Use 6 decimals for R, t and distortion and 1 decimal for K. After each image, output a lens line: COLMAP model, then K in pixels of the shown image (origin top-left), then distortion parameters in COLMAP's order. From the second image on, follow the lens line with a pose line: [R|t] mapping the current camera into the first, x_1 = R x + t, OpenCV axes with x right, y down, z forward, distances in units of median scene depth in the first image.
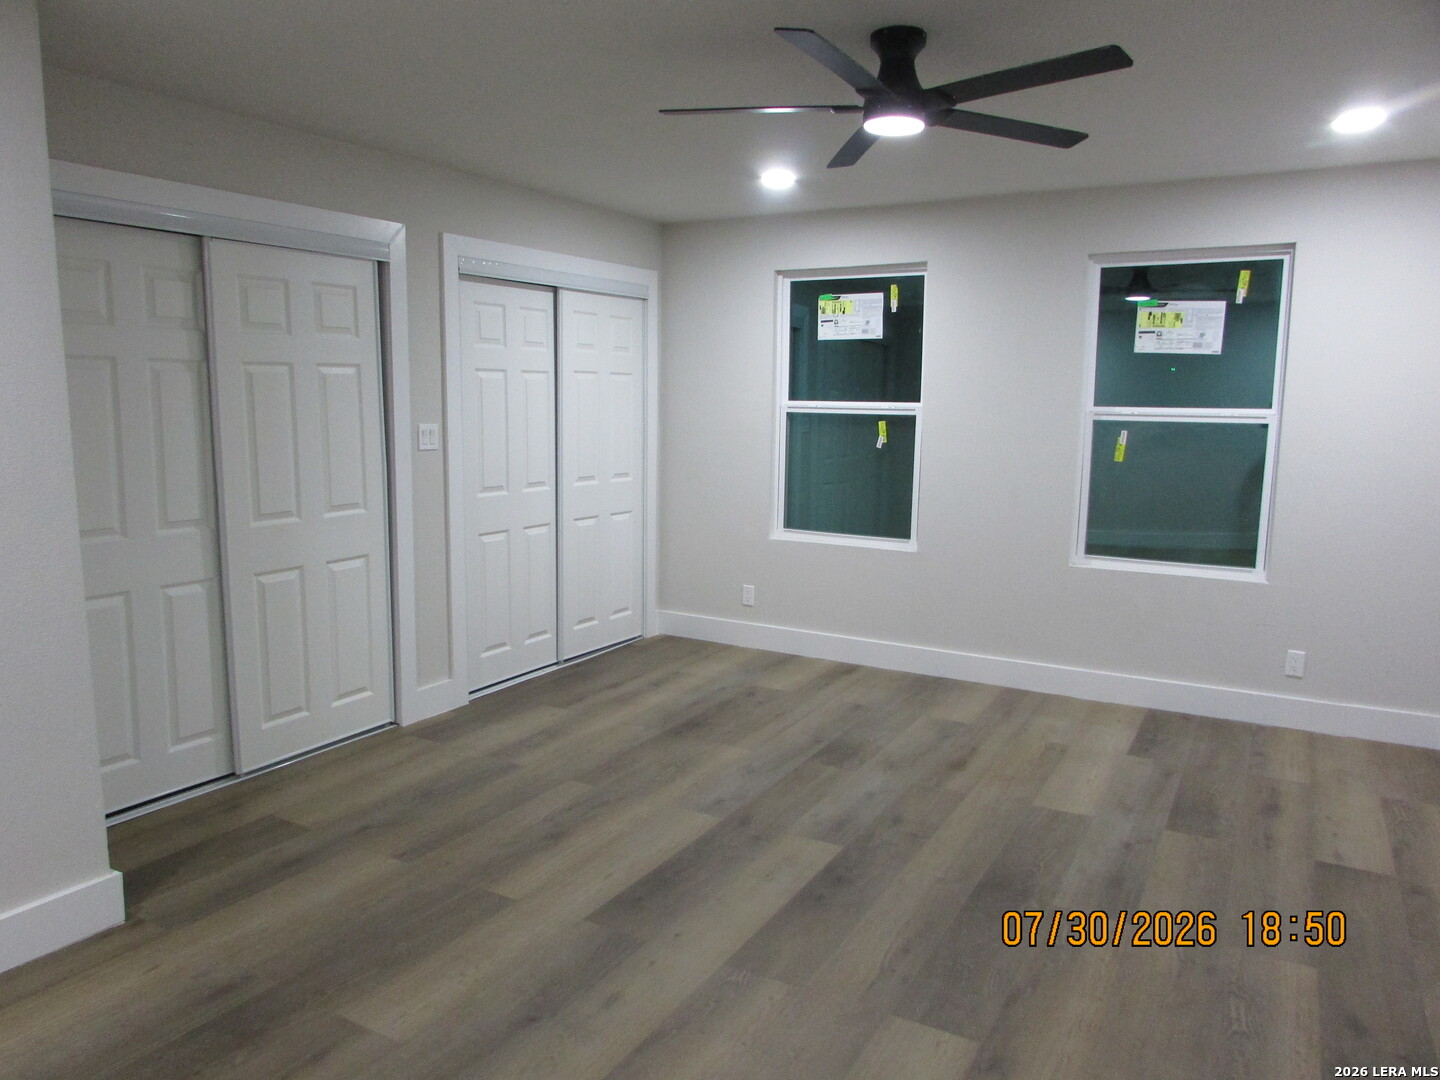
lens RADIAL K [[1023.7, 0, 715.3], [0, 1023.7, 533.0], [0, 0, 1]] dist [-0.033768, 0.015014]
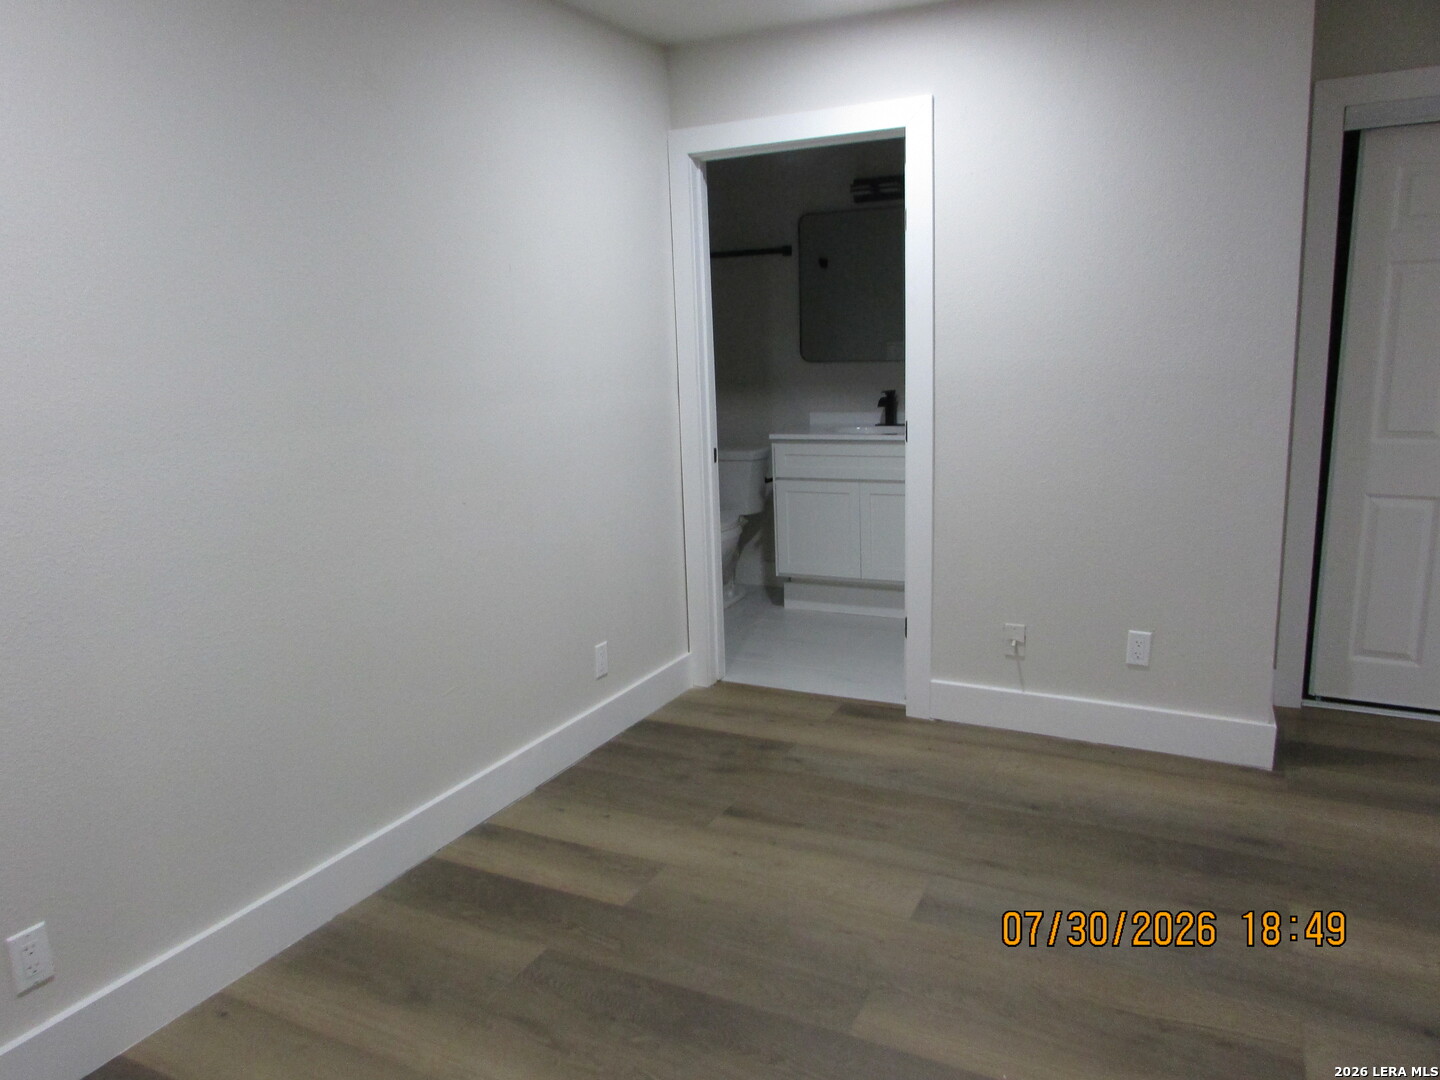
lens RADIAL K [[1023.7, 0, 710.3], [0, 1023.7, 550.4], [0, 0, 1]] dist [-0.033768, 0.015014]
pose [[0.048428, 0.193010, -0.980001, 0.320377], [-0.105236, 0.976677, 0.187155, -0.002582], [0.993267, 0.094068, 0.067611, 0.189049]]
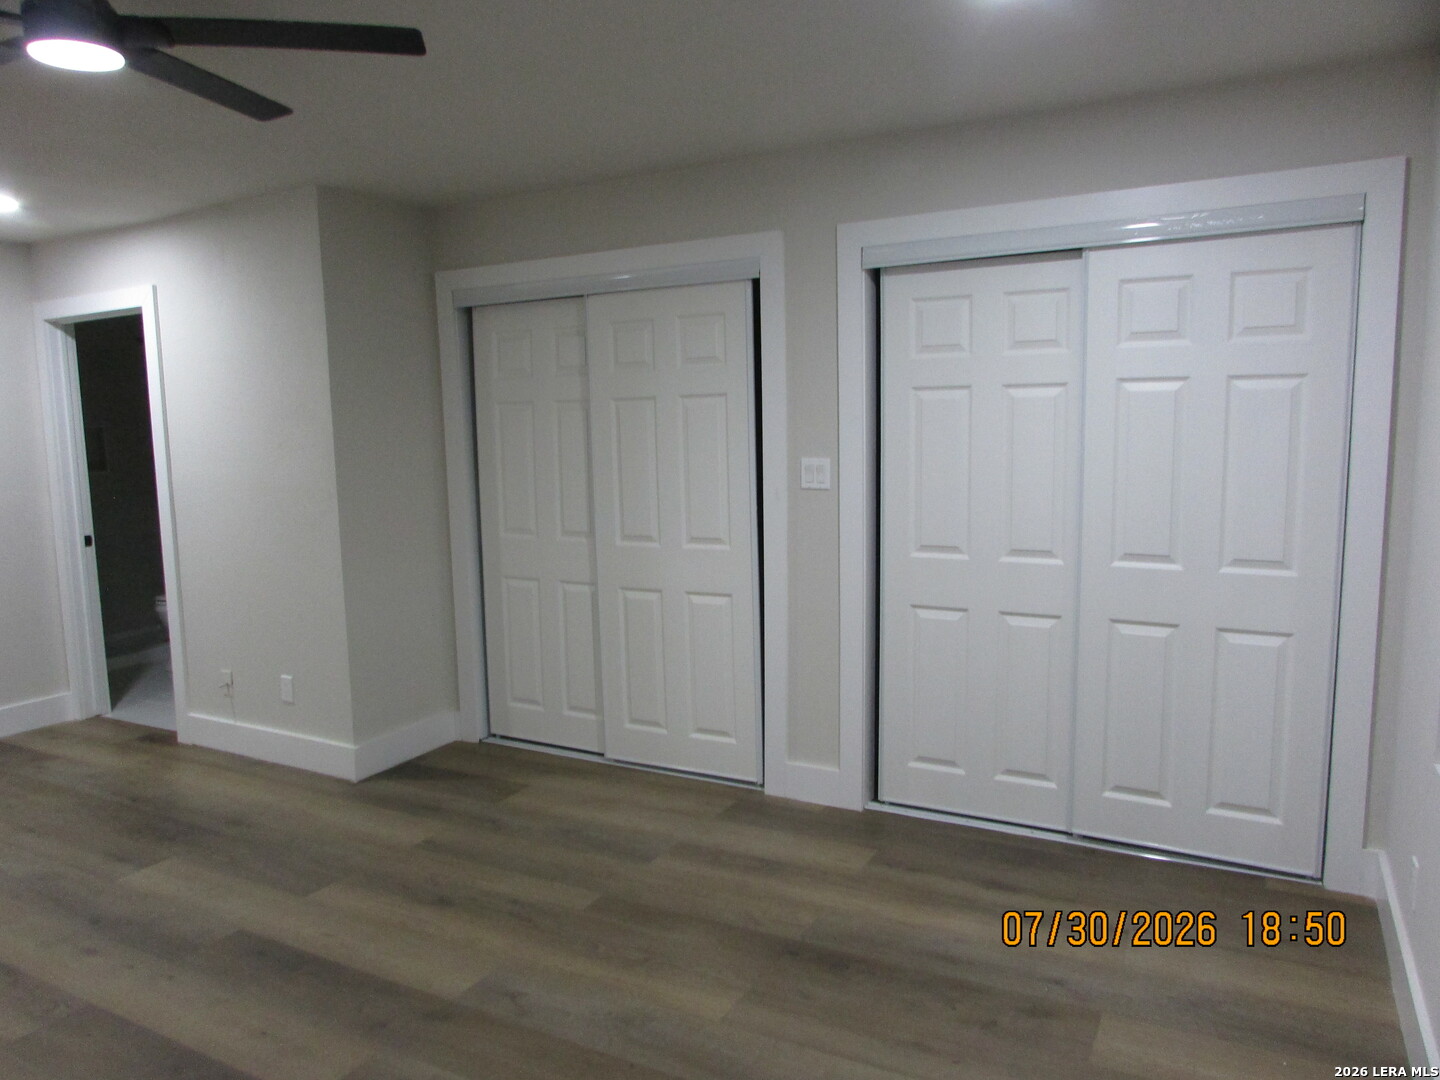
lens RADIAL K [[1023.7, 0, 712.4], [0, 1023.7, 547.0], [0, 0, 1]] dist [-0.033768, 0.015014]
pose [[0.021326, 0.106274, -0.994108, 0.633074], [-0.116230, 0.987855, 0.103113, -0.126236], [0.992993, 0.113346, 0.033419, 1.008657]]
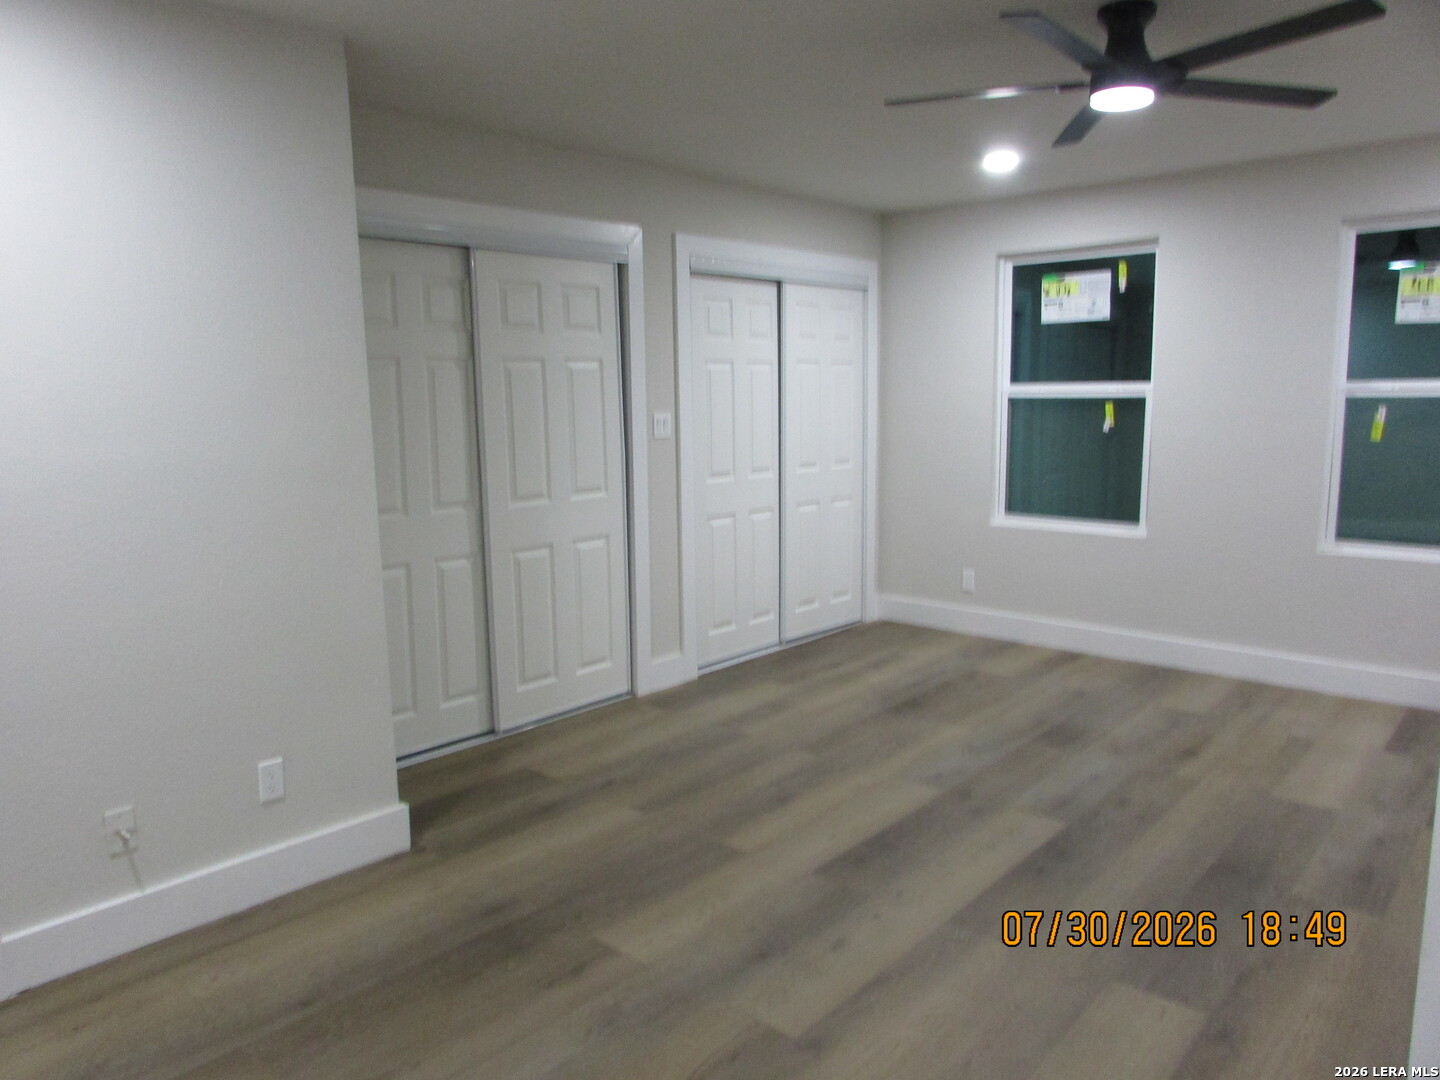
lens RADIAL K [[1023.7, 0, 715.9], [0, 1023.7, 539.0], [0, 0, 1]] dist [-0.033768, 0.015014]
pose [[0.978646, 0.002960, -0.205533, -0.005851], [-0.001213, 0.999962, 0.008624, 0.016406], [0.205551, -0.008190, 0.978612, -0.040736]]
